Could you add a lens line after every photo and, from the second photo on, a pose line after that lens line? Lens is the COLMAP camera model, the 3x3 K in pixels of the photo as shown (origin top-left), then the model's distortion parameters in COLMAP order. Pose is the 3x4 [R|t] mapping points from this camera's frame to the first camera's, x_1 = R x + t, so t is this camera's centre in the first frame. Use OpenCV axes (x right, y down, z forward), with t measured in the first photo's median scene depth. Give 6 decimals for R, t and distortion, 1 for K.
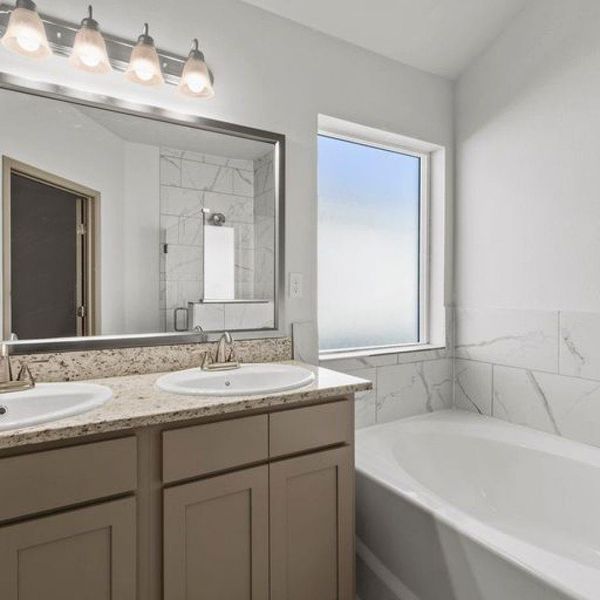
lens RADIAL K [[413.4, 0, 300.0], [0, 413.4, 300.0], [0, 0, 1]] dist [0.006525, 0.005144]
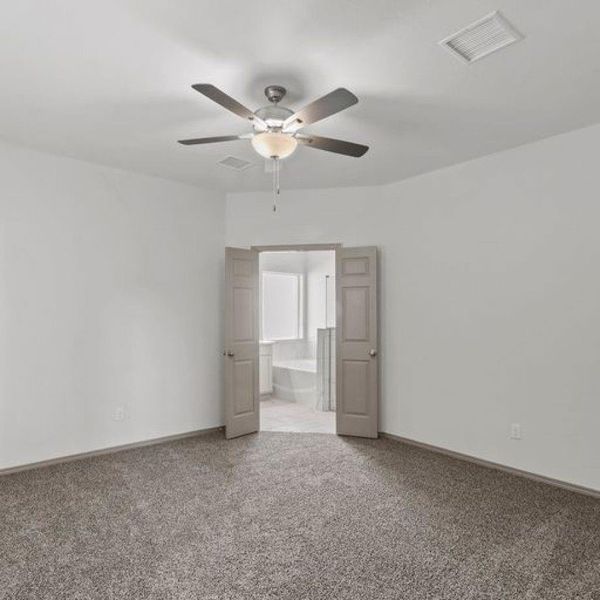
lens RADIAL K [[413.4, 0, 300.0], [0, 413.4, 300.0], [0, 0, 1]] dist [0.006525, 0.005144]
pose [[0.986172, 0.006891, 0.165584, -0.255306], [0.002451, 0.998419, -0.056147, -0.006421], [-0.165709, 0.055777, 0.984596, -2.769988]]
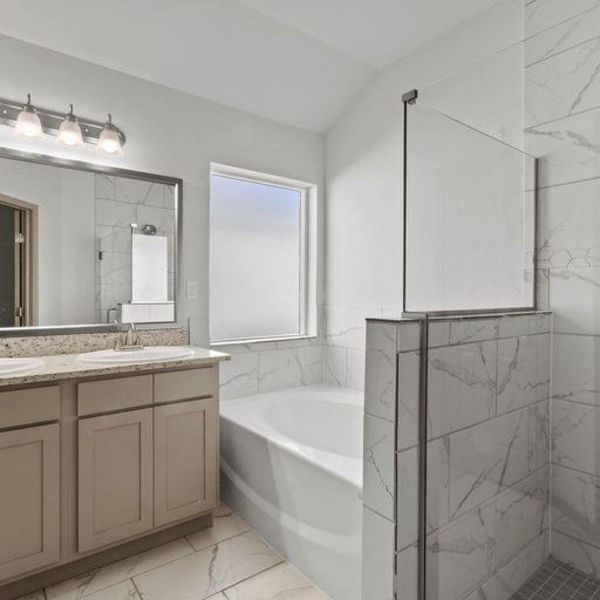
lens RADIAL K [[413.4, 0, 300.0], [0, 413.4, 300.0], [0, 0, 1]] dist [0.006525, 0.005144]
pose [[0.993638, -0.000583, 0.112621, 0.196251], [0.001286, 0.999980, -0.006170, 0.006733], [-0.112616, 0.006276, 0.993619, -0.394207]]
